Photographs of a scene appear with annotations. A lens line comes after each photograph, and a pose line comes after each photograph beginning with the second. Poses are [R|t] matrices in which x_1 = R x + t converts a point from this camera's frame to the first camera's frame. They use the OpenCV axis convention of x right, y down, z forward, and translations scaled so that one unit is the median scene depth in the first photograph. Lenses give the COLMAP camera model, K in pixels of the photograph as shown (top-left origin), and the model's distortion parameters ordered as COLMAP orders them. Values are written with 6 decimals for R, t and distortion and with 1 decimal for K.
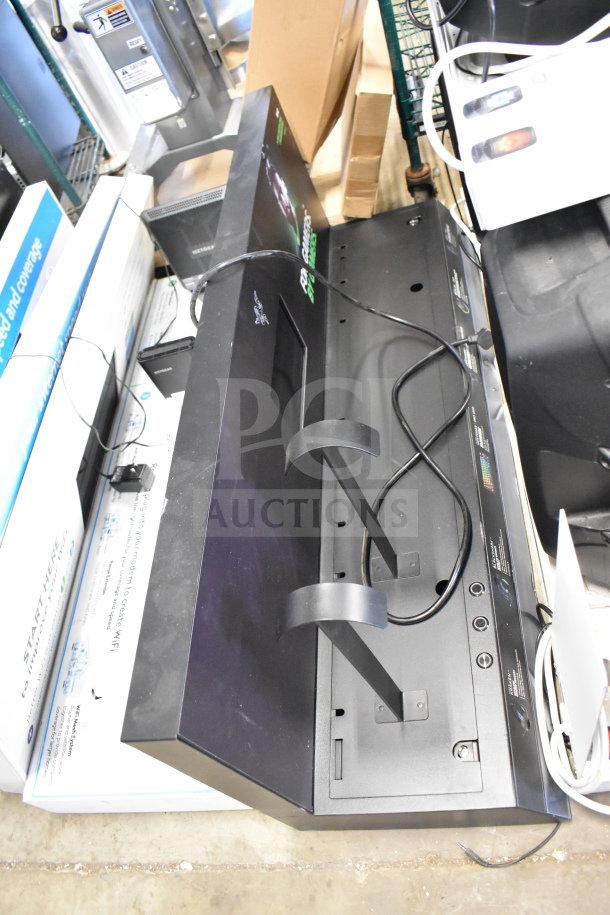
lens RADIAL K [[717.0, 0, 307.5], [0, 717.0, 457.1], [0, 0, 1]] dist [-0.095861, 0.013284]
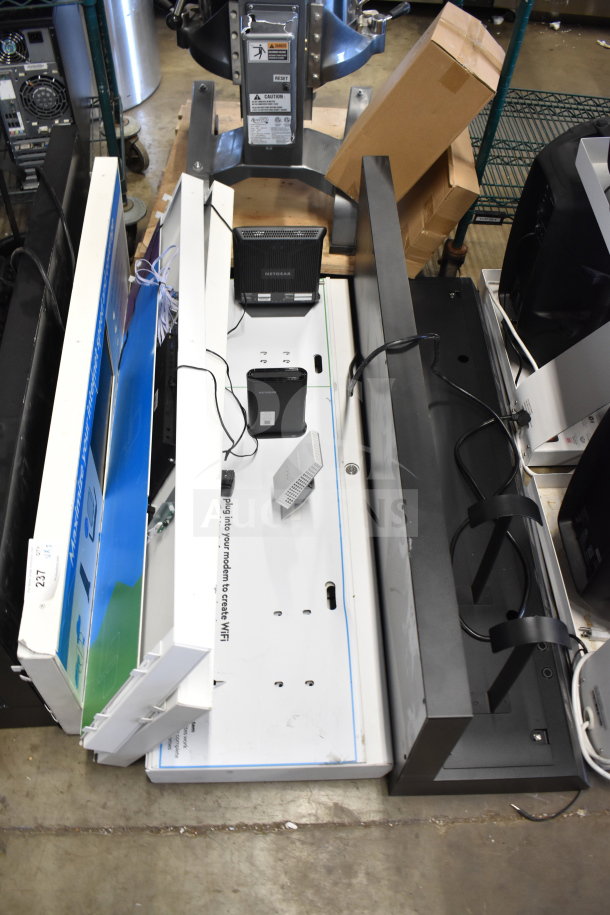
lens RADIAL K [[774.3, 0, 308.9], [0, 774.3, 460.3], [0, 0, 1]] dist [-0.087767, 0.007753]
pose [[0.931734, 0.159426, 0.326274, -0.623525], [-0.171140, 0.985220, 0.007316, -0.044466], [-0.320285, -0.062654, 0.945247, -0.197016]]
